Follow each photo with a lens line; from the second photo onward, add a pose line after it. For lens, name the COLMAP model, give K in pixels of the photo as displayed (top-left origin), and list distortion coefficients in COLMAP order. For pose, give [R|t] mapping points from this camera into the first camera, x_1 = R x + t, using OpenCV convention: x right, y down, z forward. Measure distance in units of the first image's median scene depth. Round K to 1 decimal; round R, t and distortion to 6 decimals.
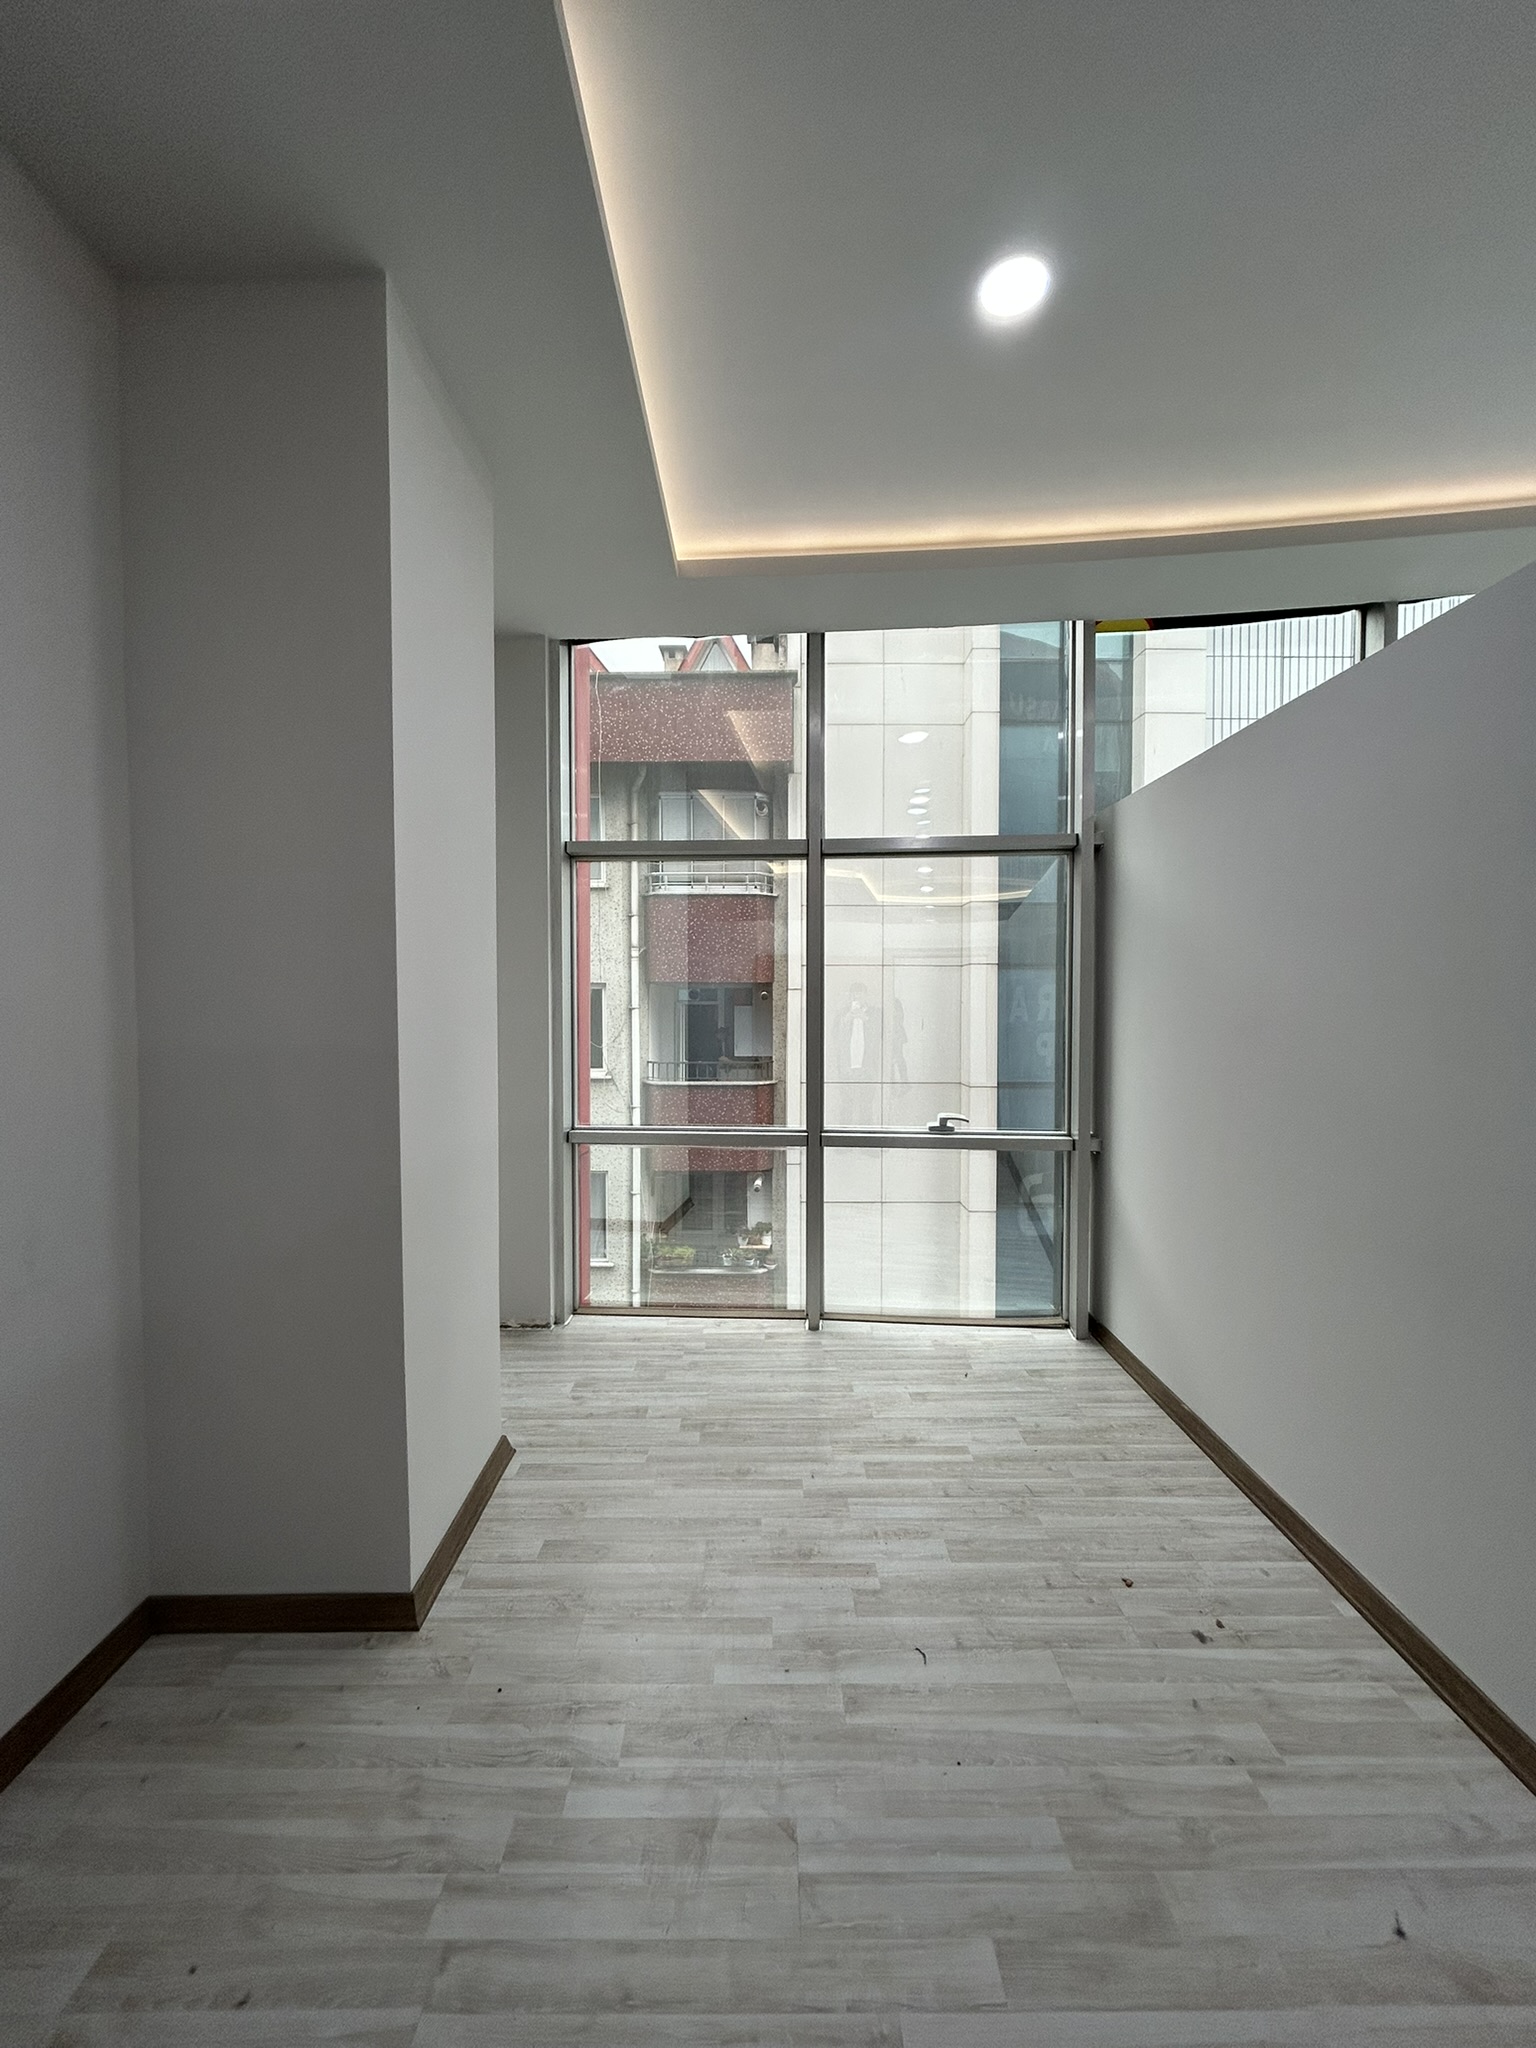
lens RADIAL K [[820.6, 0, 767.8], [0, 820.6, 1022.0], [0, 0, 1]] dist [-0.003278, 0.001811]
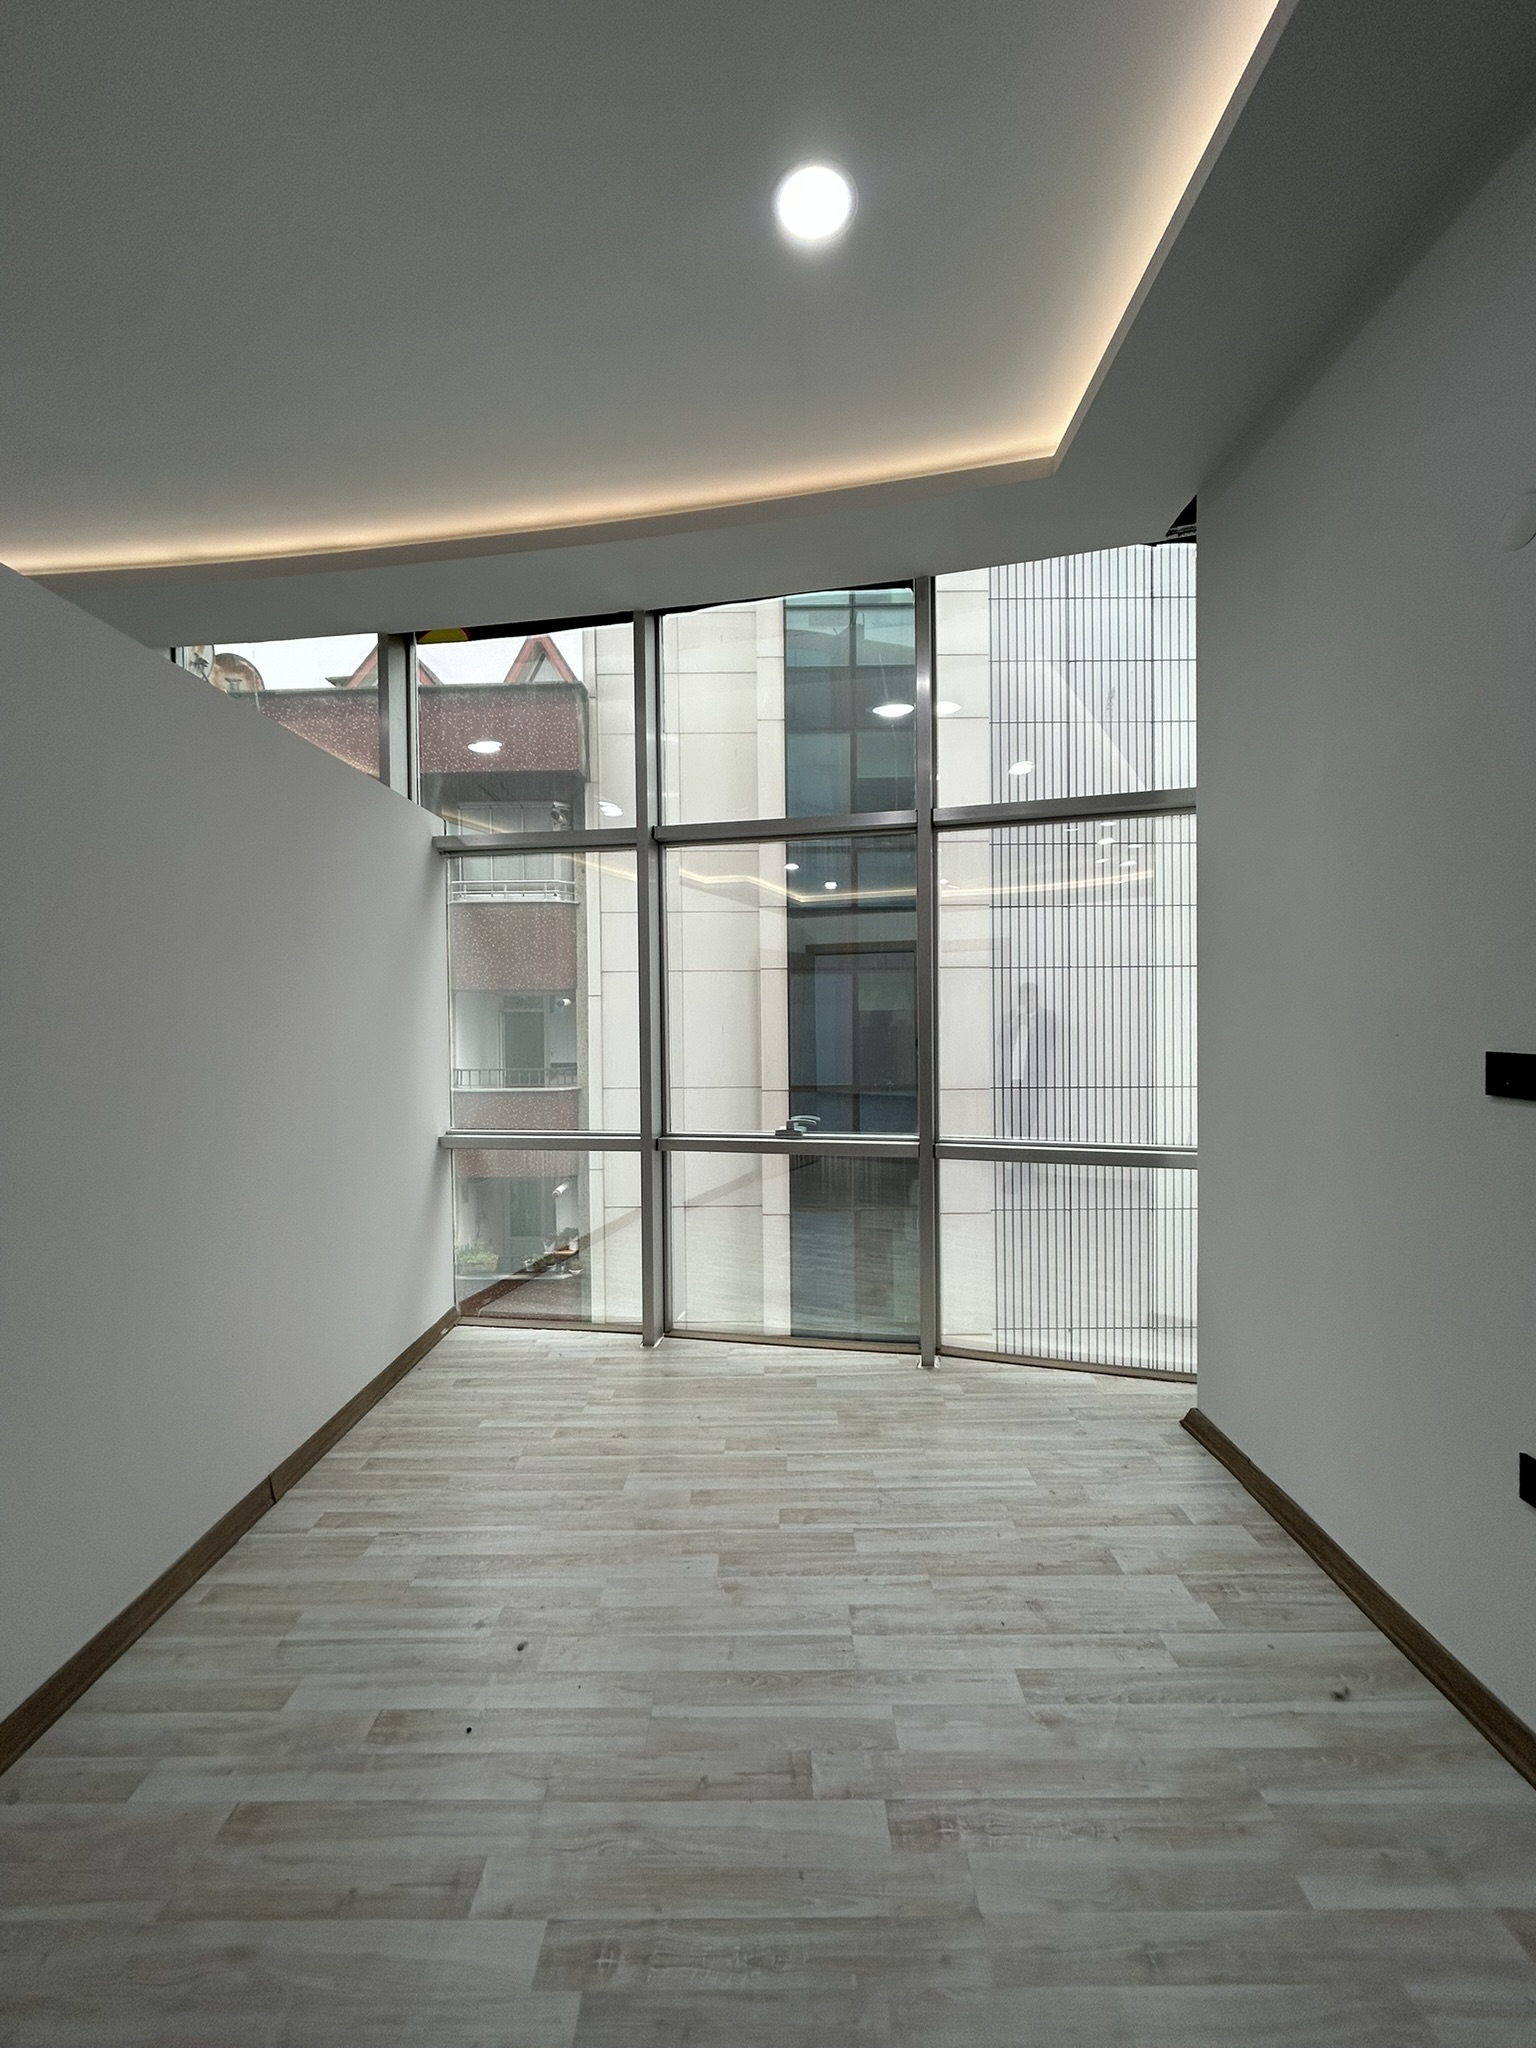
lens RADIAL K [[820.6, 0, 766.3], [0, 820.6, 1016.1], [0, 0, 1]] dist [-0.003278, 0.001811]
pose [[0.999931, -0.010178, -0.005840, 0.246365], [0.010091, 0.999842, -0.014642, 0.002467], [0.005989, 0.014582, 0.999876, -0.005694]]
